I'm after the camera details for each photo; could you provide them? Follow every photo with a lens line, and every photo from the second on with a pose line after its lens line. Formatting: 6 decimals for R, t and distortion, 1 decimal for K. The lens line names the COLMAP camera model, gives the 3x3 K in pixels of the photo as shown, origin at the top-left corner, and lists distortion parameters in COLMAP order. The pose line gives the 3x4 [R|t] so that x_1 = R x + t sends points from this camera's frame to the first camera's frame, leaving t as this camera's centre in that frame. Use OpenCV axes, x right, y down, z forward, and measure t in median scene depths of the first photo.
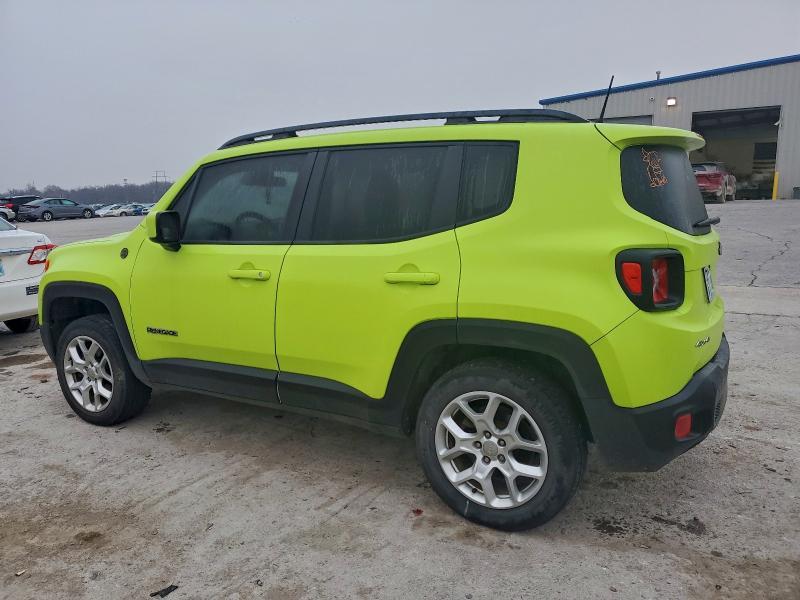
lens RADIAL K [[634.9, 0, 400.0], [0, 634.9, 300.0], [0, 0, 1]] dist [0.033788, 0.002113]
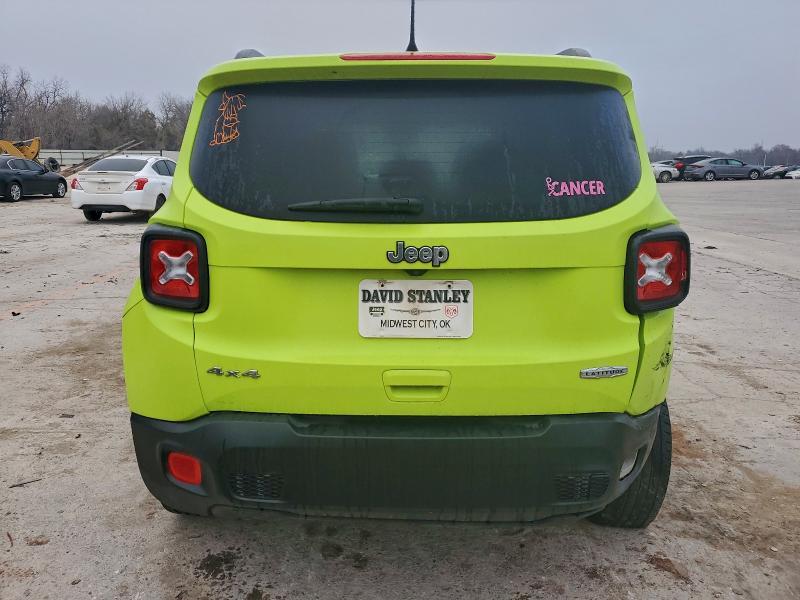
lens RADIAL K [[635.7, 0, 382.7], [0, 635.7, 284.4], [0, 0, 1]] dist [0.025390, -0.001616]
pose [[0.472413, 0.182260, -0.862327, 0.105523], [-0.149886, 0.980747, 0.125176, -0.012981], [0.868539, 0.070116, 0.490636, 0.074693]]
